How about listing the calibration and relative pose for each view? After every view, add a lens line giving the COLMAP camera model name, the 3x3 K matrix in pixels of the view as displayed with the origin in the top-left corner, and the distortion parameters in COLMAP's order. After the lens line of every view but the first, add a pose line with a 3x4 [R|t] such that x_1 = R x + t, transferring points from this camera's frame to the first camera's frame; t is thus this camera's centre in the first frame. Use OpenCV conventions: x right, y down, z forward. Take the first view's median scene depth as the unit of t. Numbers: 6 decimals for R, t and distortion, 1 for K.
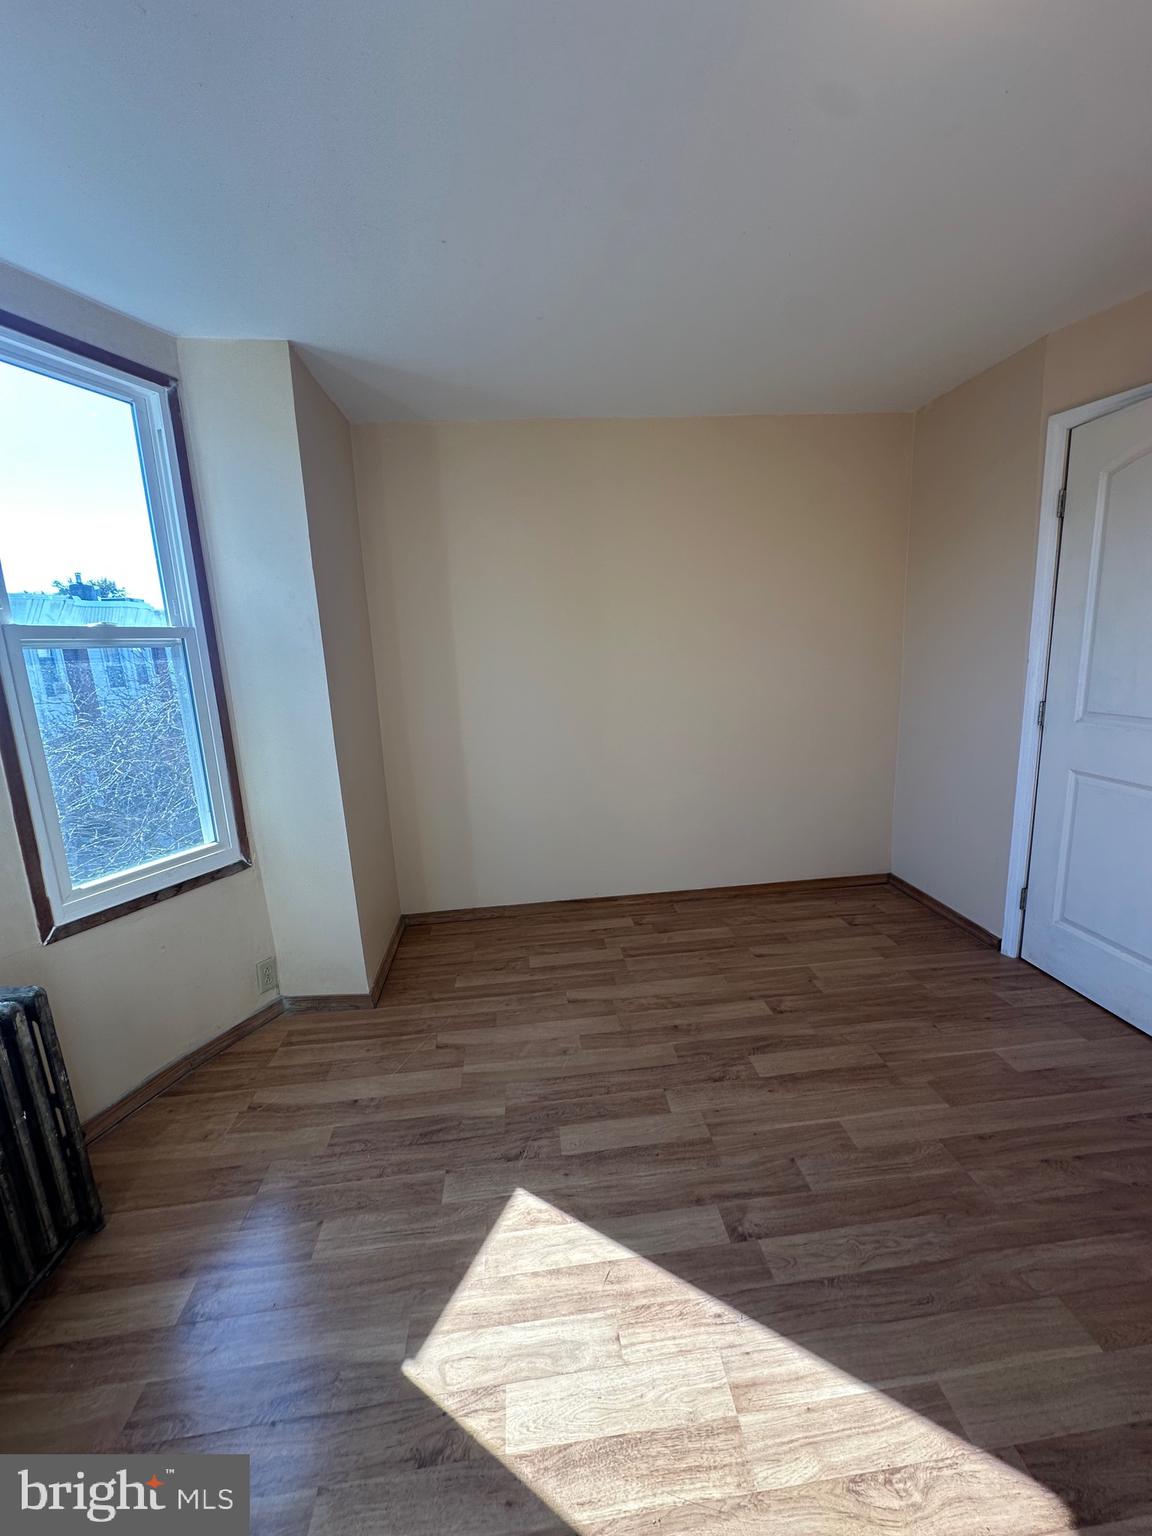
lens RADIAL K [[618.2, 0, 574.0], [0, 618.2, 767.2], [0, 0, 1]] dist [-0.001670, 0.001402]
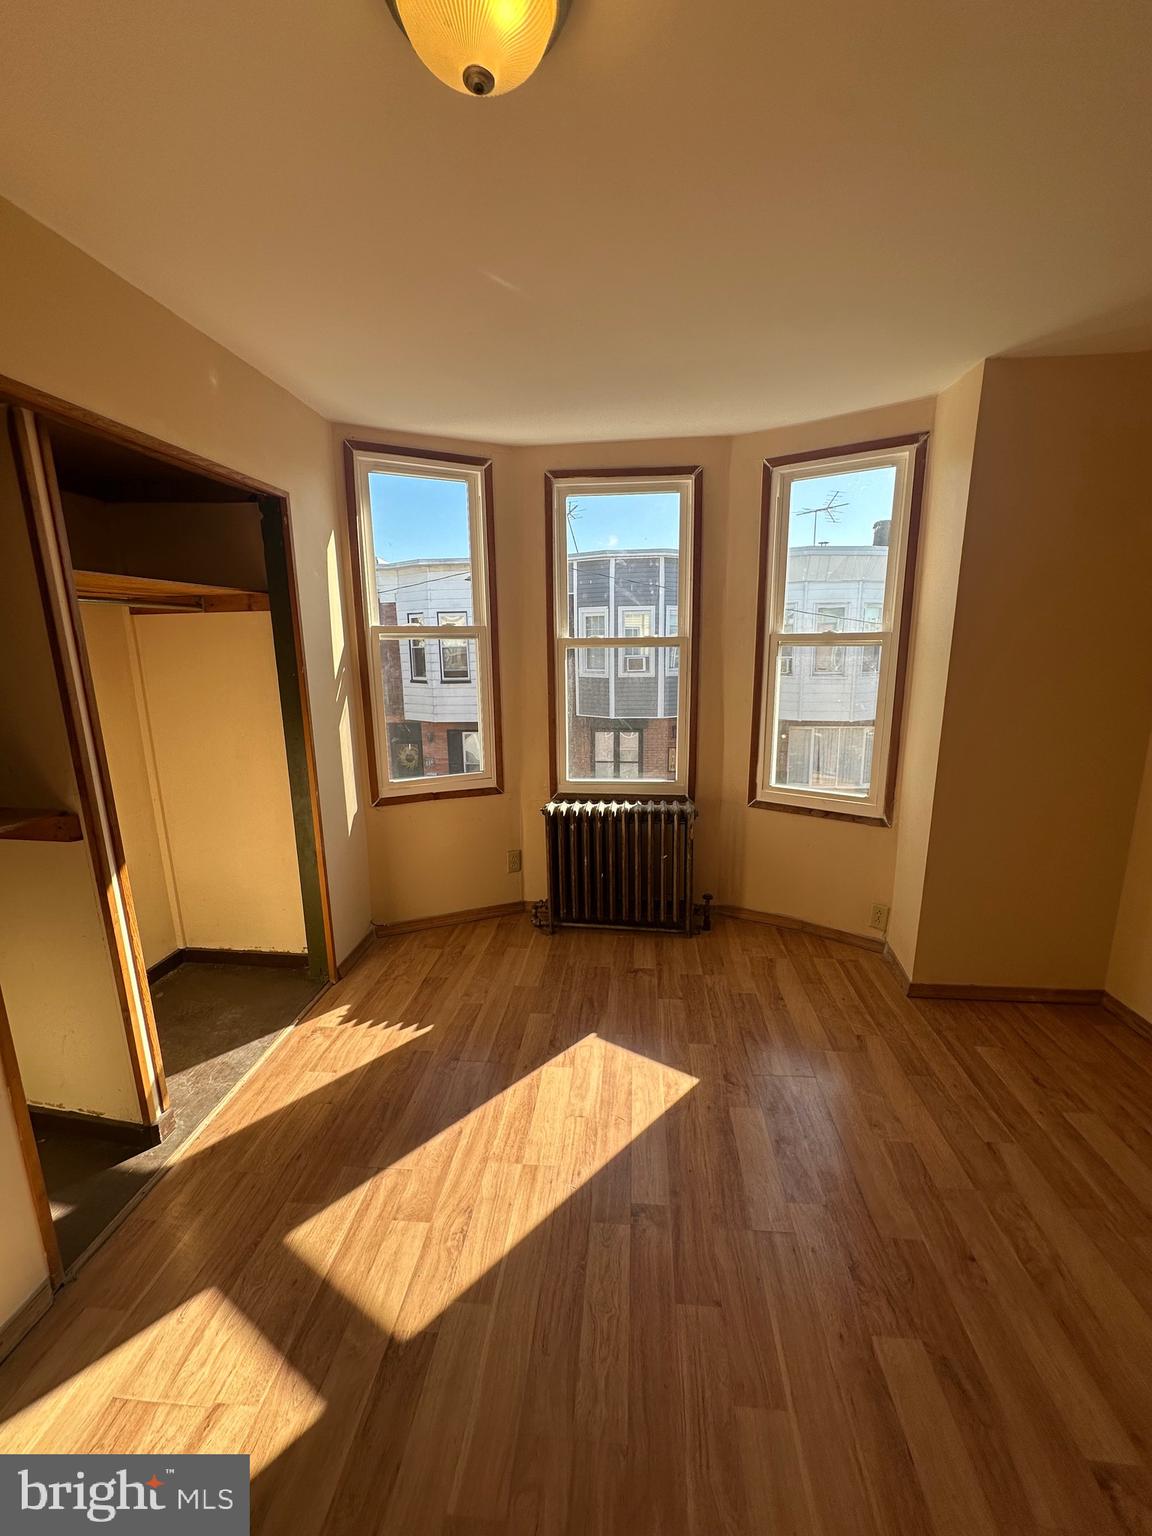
lens RADIAL K [[618.2, 0, 584.2], [0, 618.2, 769.4], [0, 0, 1]] dist [-0.001670, 0.001402]
pose [[-0.191806, 0.247710, -0.949658, 1.166482], [-0.167407, 0.945186, 0.280356, -0.304387], [0.967050, 0.212753, -0.139824, 0.904182]]
